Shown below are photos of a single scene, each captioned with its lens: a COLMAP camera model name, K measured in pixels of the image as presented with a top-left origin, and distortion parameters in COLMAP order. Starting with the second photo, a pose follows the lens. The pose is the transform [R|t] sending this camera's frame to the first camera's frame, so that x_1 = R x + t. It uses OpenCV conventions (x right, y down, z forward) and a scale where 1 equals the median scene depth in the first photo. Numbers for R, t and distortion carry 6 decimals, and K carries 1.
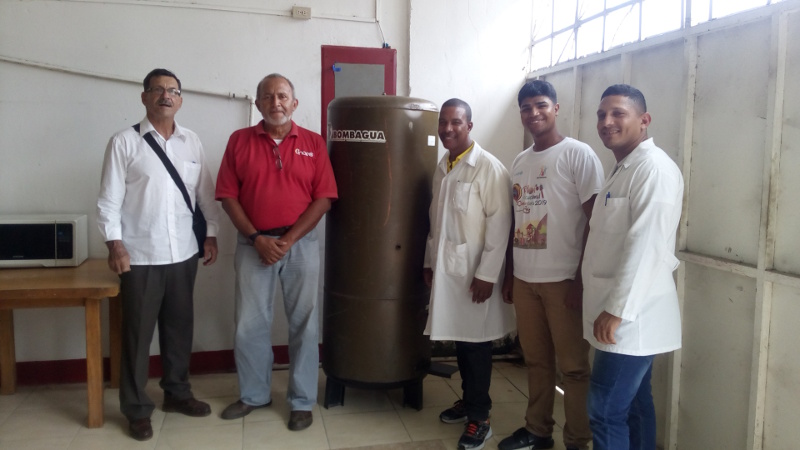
lens RADIAL K [[631.5, 0, 442.7], [0, 631.5, 202.0], [0, 0, 1]] dist [0.112840, -0.230726]
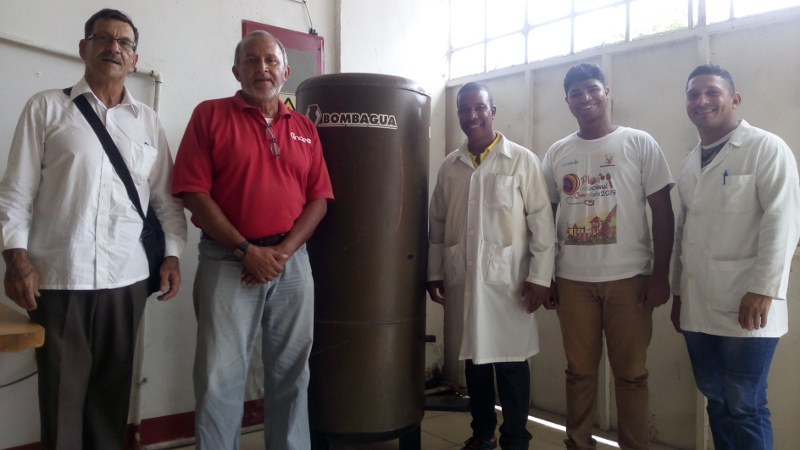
lens RADIAL K [[631.9, 0, 406.7], [0, 631.9, 219.9], [0, 0, 1]] dist [0.118511, -0.234369]
pose [[0.903516, -0.008509, 0.428469, -0.445479], [0.037830, 0.997484, -0.059962, 0.074854], [-0.426881, 0.070386, 0.901564, 0.269720]]
